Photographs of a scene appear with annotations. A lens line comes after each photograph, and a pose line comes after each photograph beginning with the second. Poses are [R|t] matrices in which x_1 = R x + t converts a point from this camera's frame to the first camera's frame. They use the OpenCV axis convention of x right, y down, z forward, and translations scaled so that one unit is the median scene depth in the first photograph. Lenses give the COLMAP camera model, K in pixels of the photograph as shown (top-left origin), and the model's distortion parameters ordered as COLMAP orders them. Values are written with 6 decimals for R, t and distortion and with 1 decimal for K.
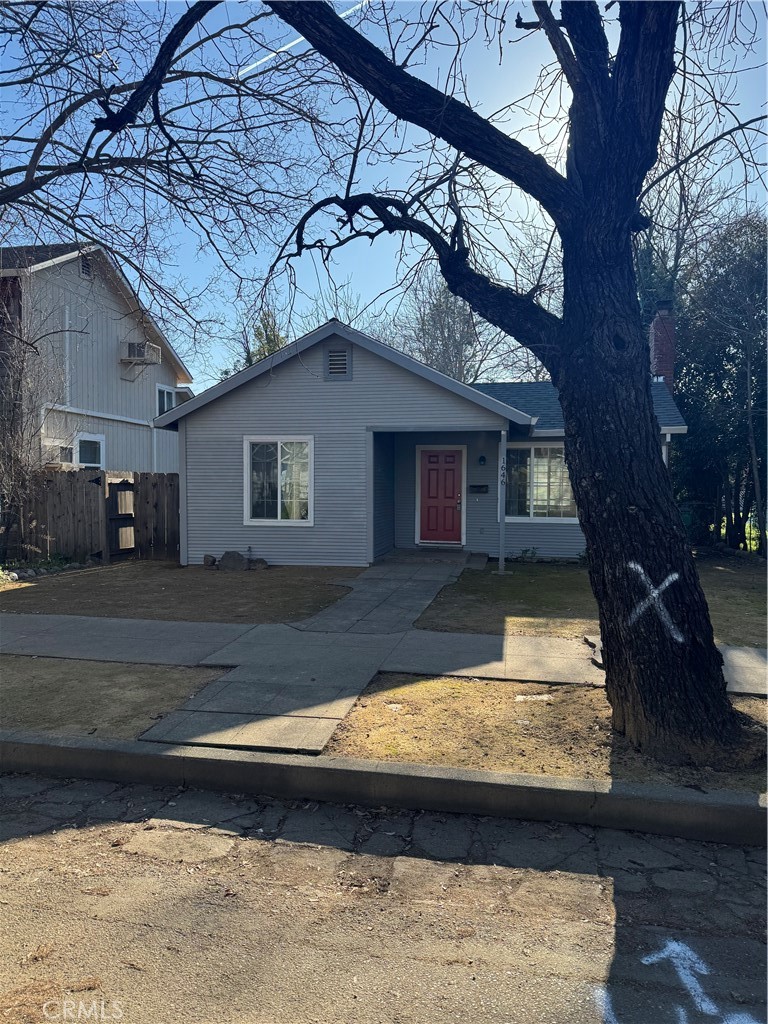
lens RADIAL K [[703.9, 0, 375.5], [0, 703.9, 515.4], [0, 0, 1]] dist [0.115982, -0.186729]
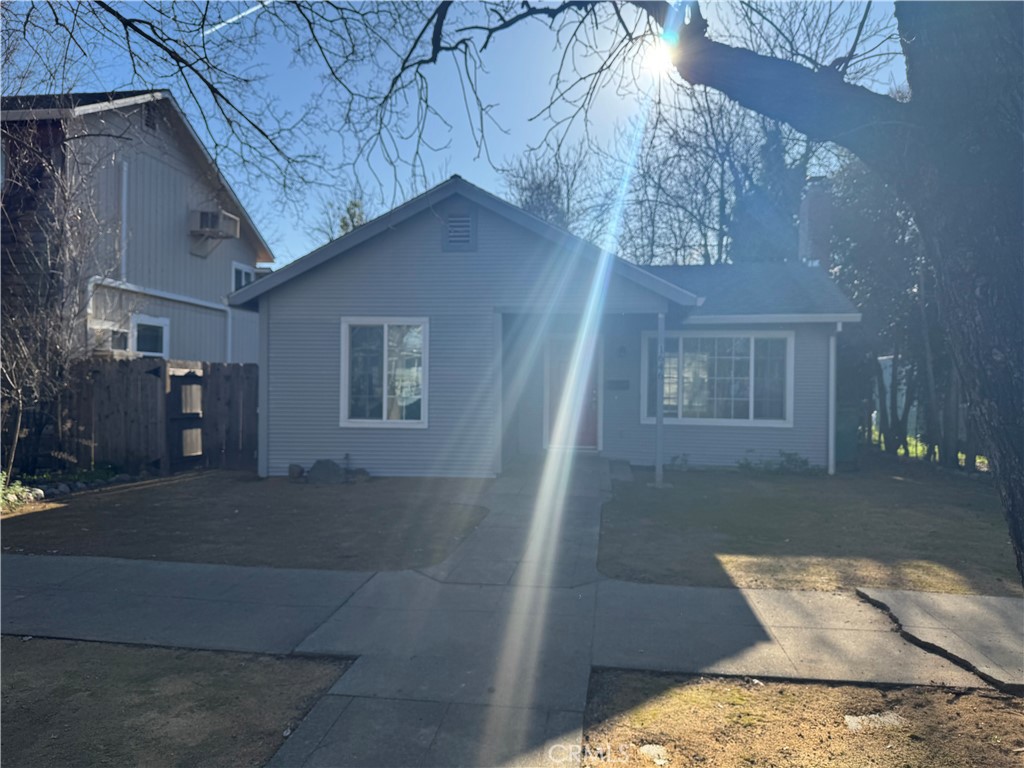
lens RADIAL K [[729.9, 0, 520.5], [0, 729.9, 393.5], [0, 0, 1]] dist [0.012842, -0.026742]
pose [[0.996930, 0.005165, 0.078127, -0.047682], [-0.002727, 0.999507, -0.031290, 0.000977], [-0.078250, 0.030981, 0.996452, 0.158916]]
